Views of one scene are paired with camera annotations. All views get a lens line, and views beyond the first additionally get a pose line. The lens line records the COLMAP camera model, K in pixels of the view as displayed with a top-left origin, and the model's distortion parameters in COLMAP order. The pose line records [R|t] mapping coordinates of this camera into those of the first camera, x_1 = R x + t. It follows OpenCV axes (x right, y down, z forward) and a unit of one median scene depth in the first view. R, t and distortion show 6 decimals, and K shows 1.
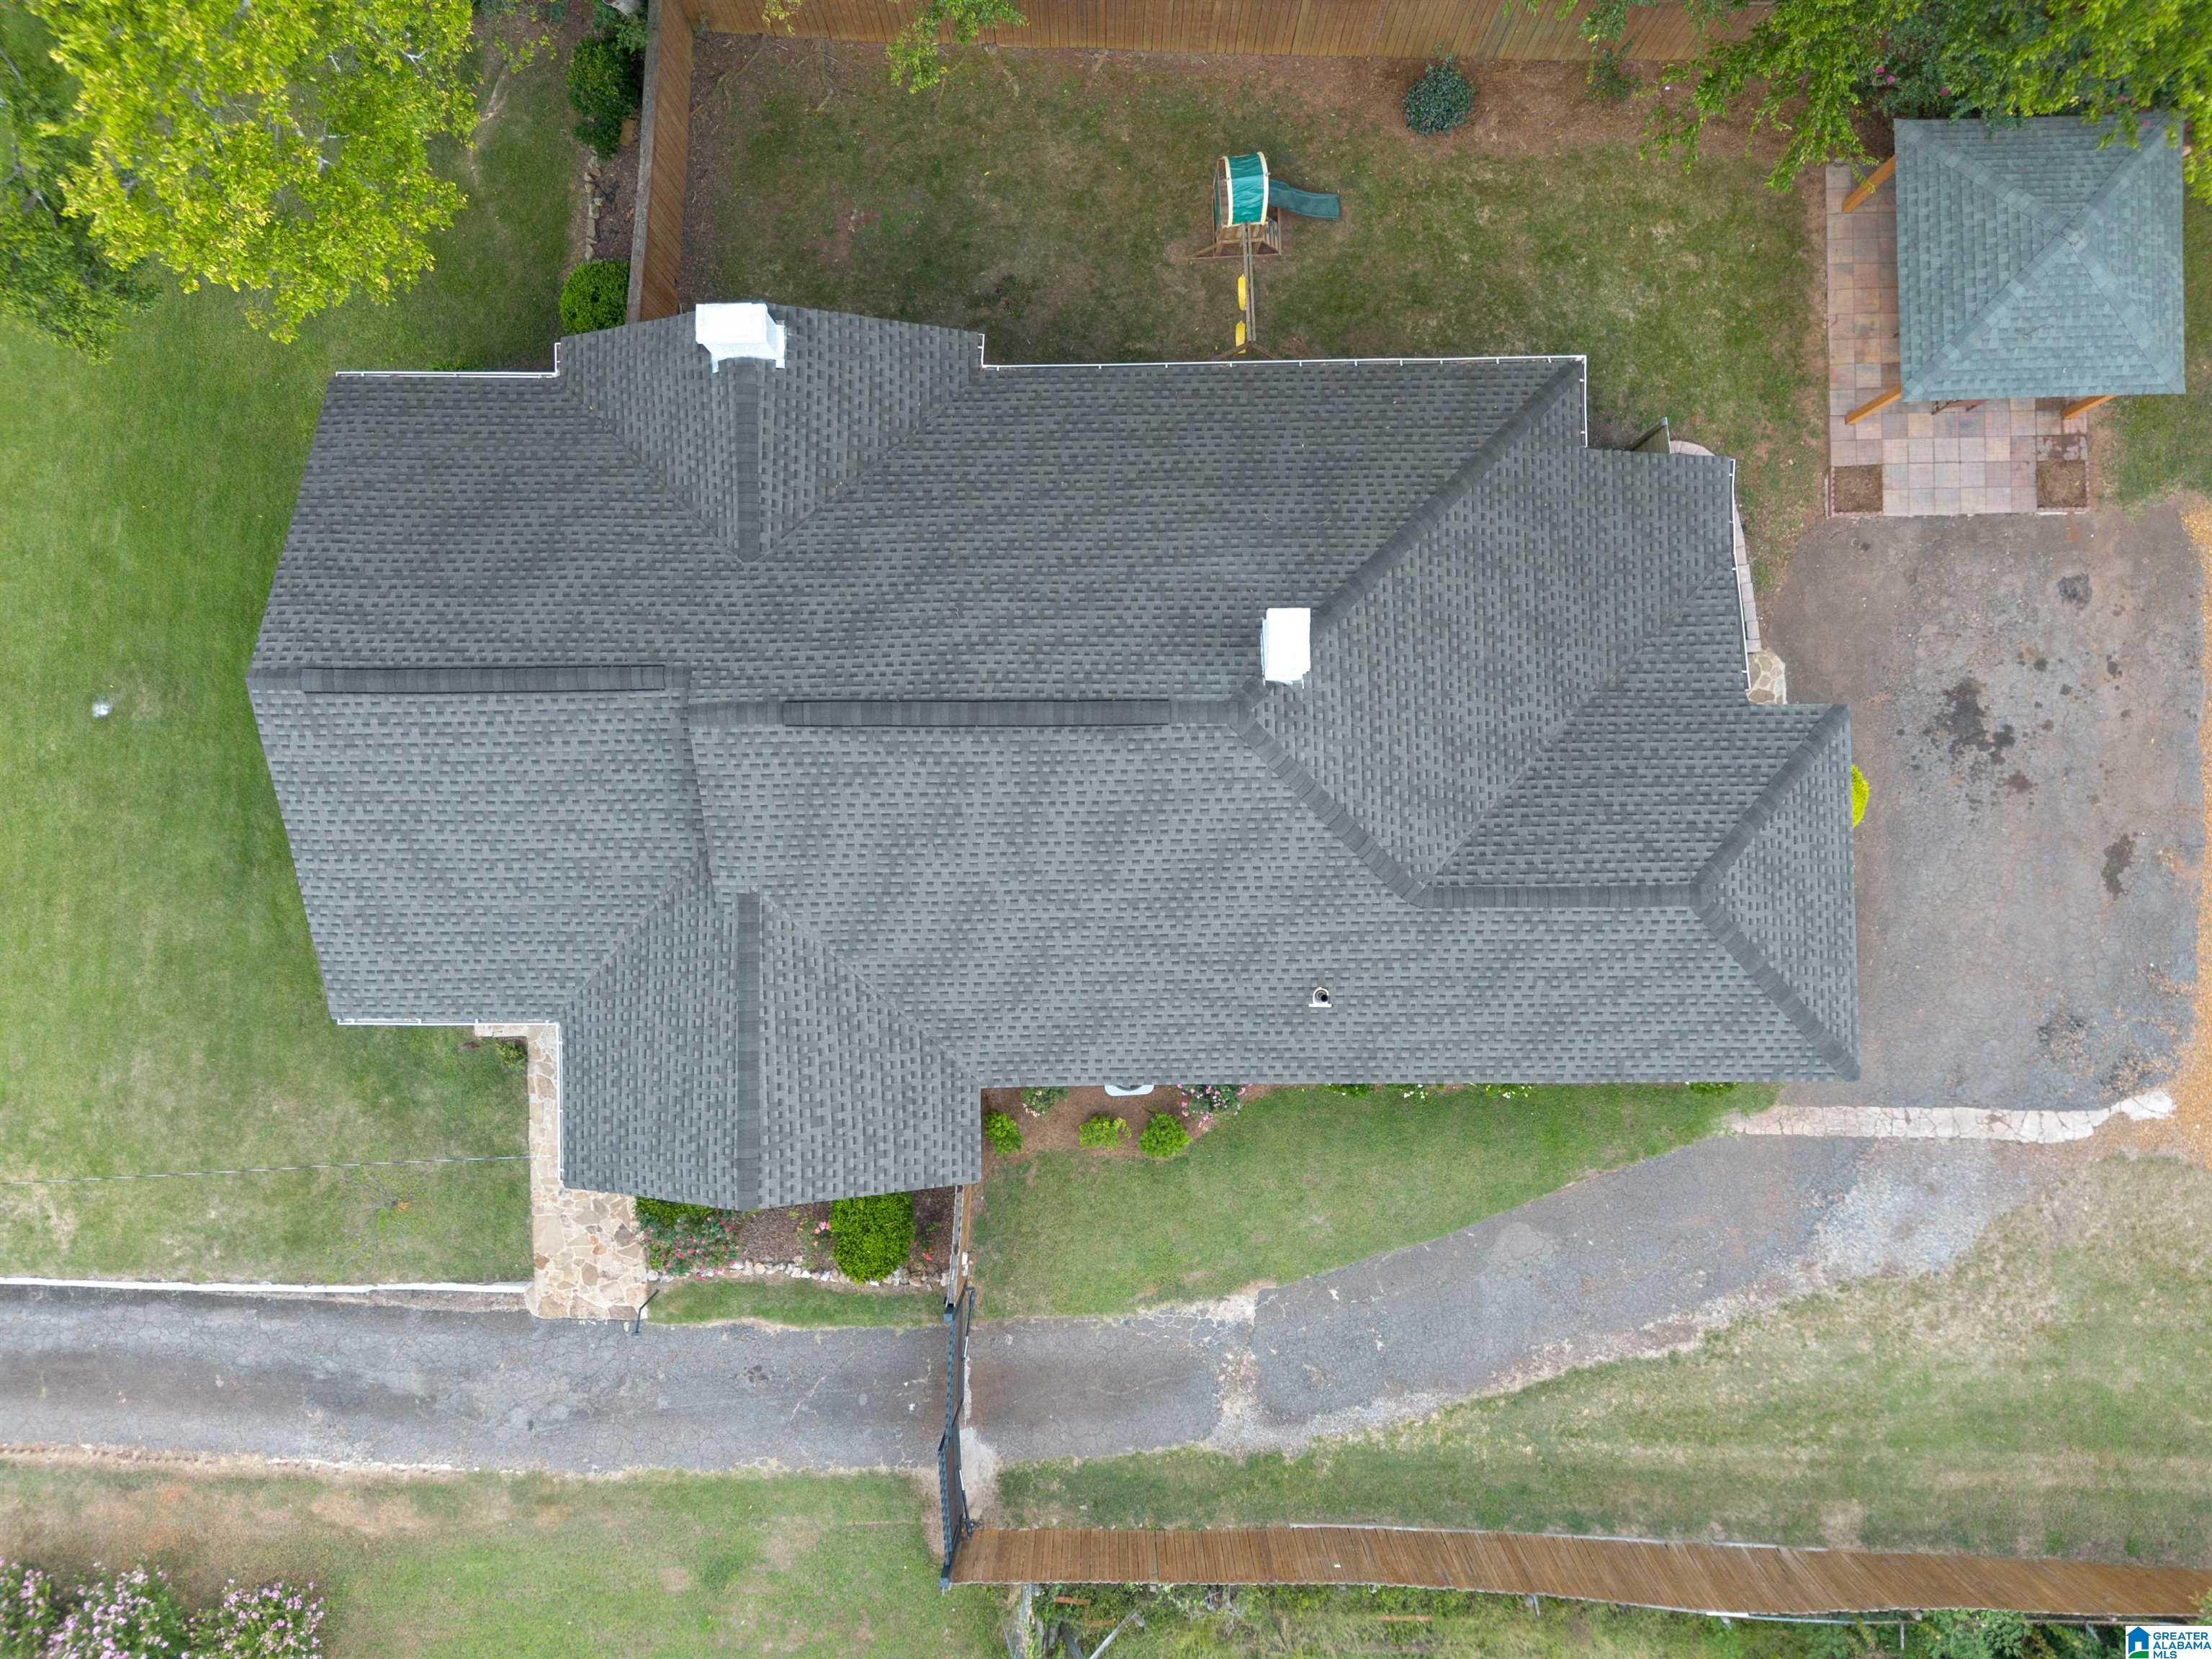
lens RADIAL K [[1567.0, 0, 1105.4], [0, 1567.0, 823.1], [0, 0, 1]] dist [0.071158, -0.078202]
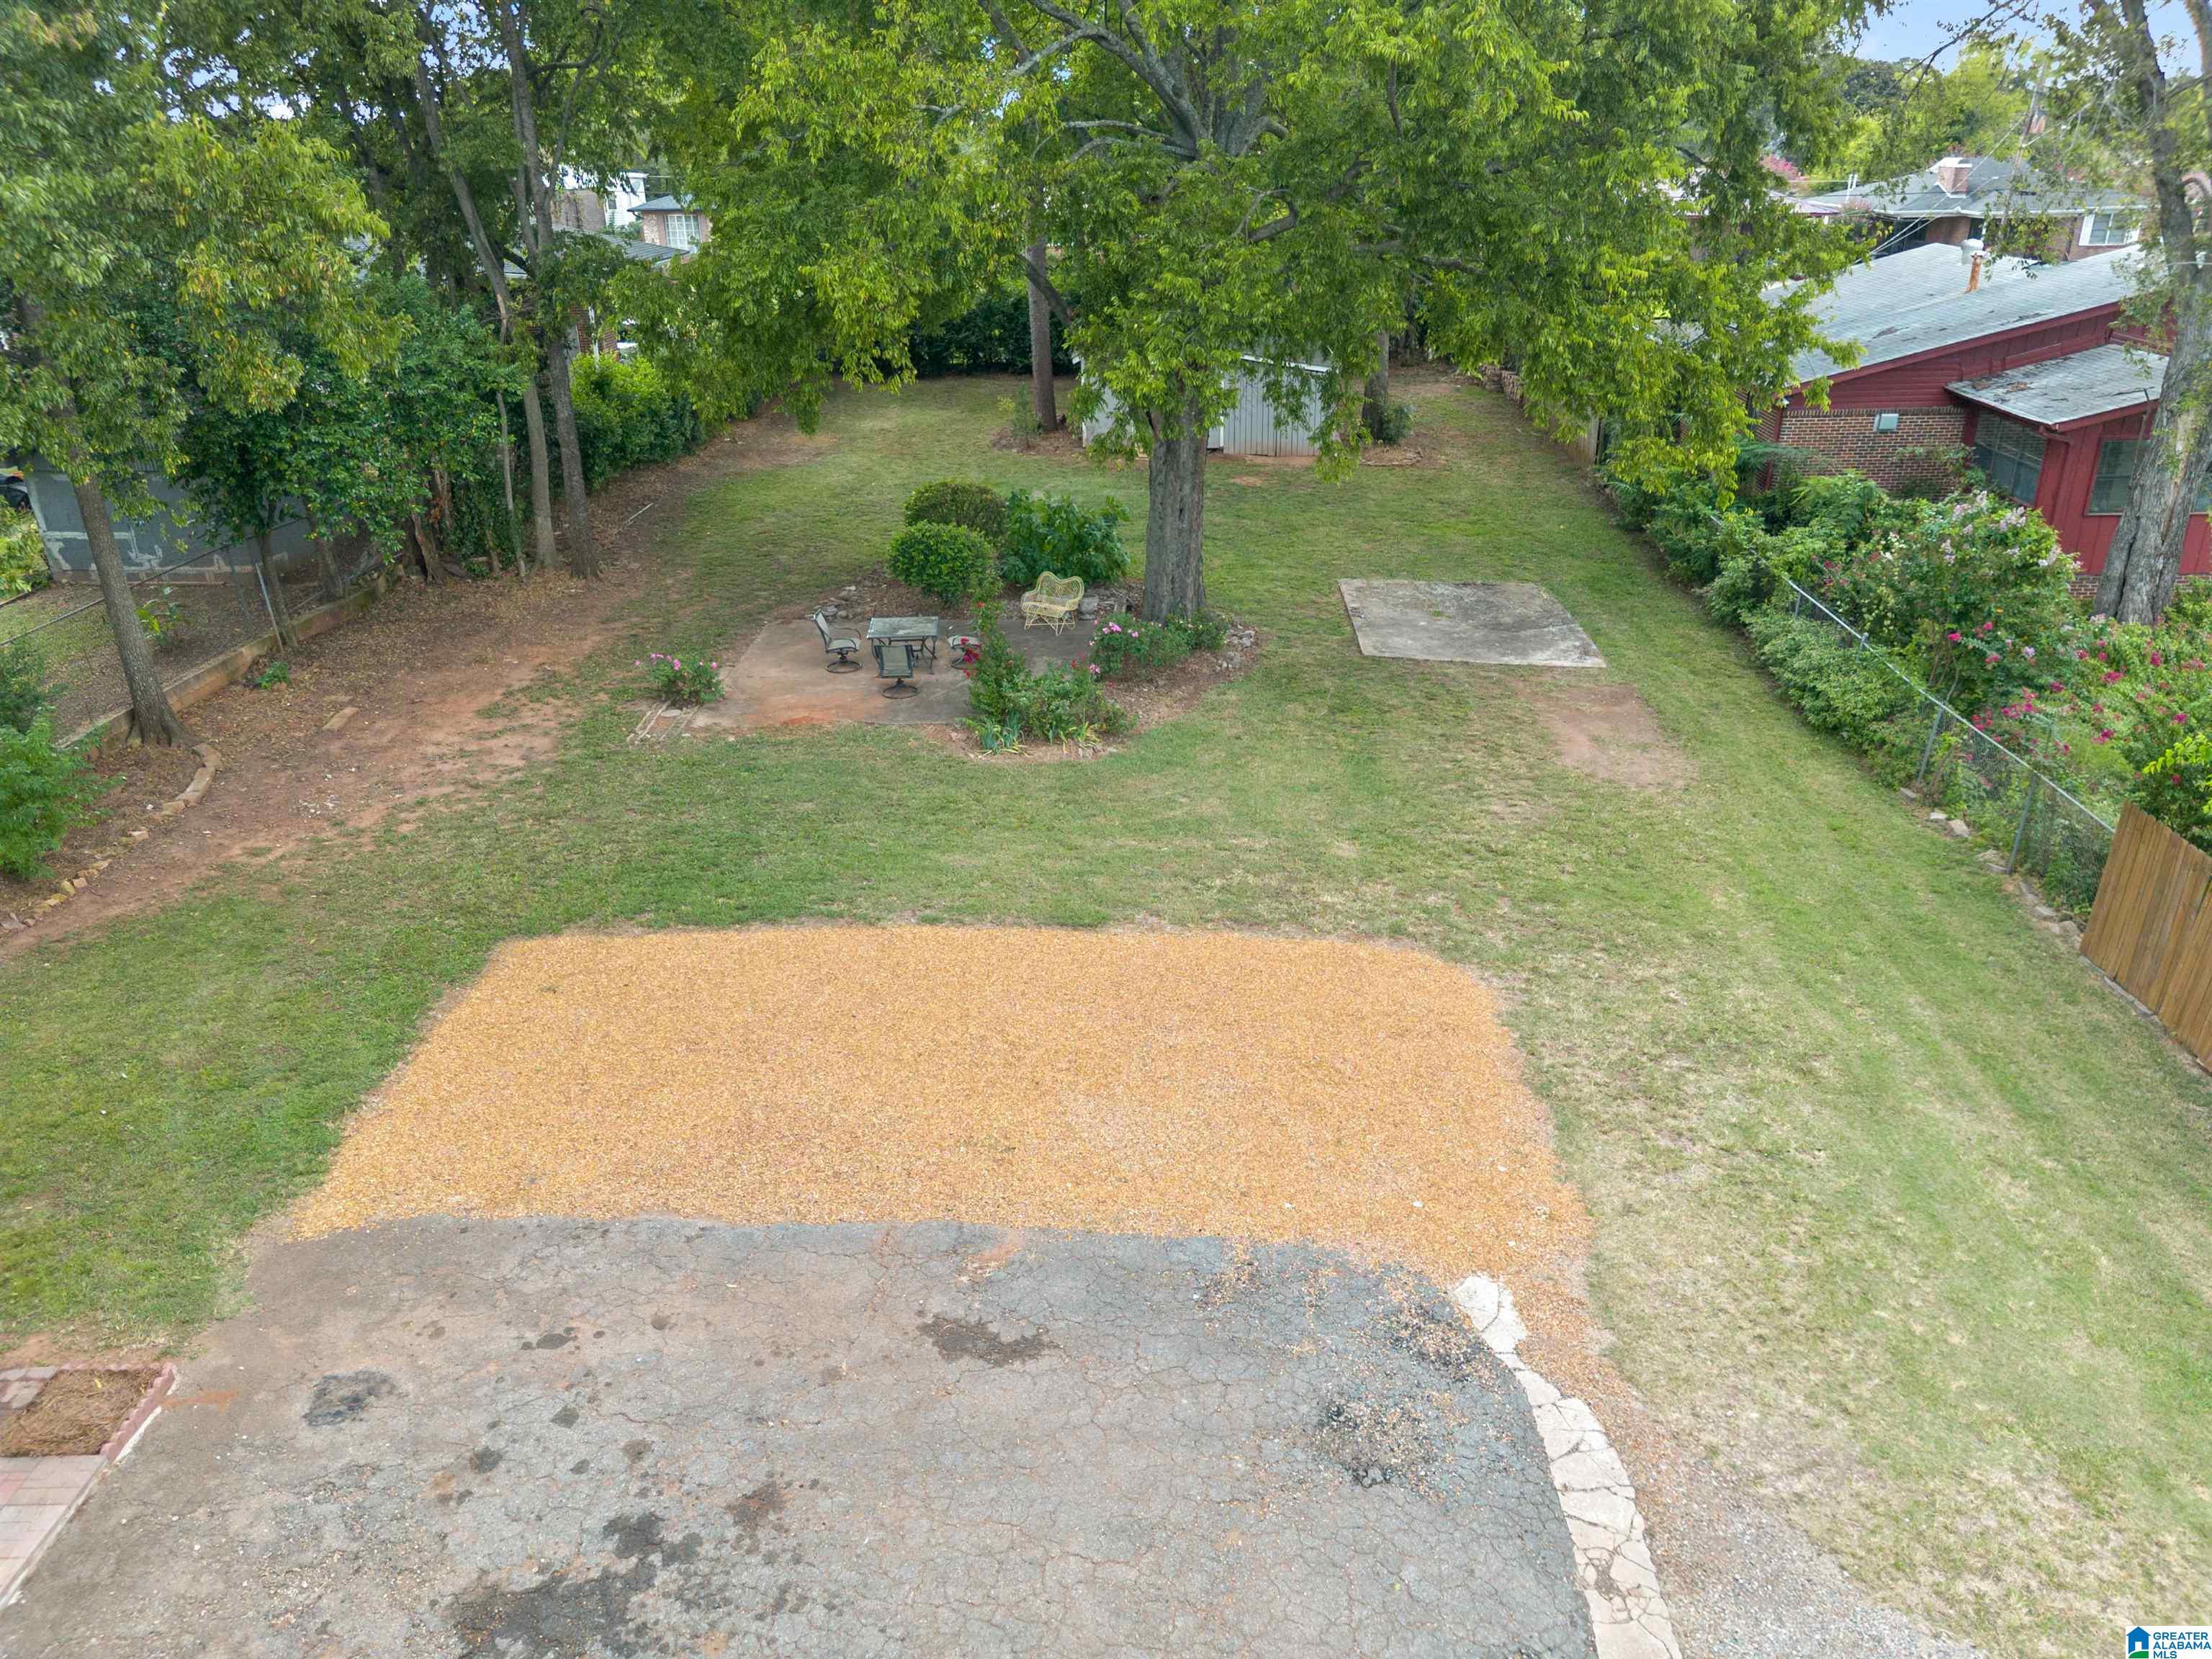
lens RADIAL K [[1564.4, 0, 1101.9], [0, 1564.4, 828.2], [0, 0, 1]] dist [0.053557, -0.042521]
pose [[0.022897, -0.390732, 0.920220, 0.272939], [0.999728, 0.013104, -0.019312, 0.068077], [-0.004513, 0.920411, 0.390926, 0.681938]]
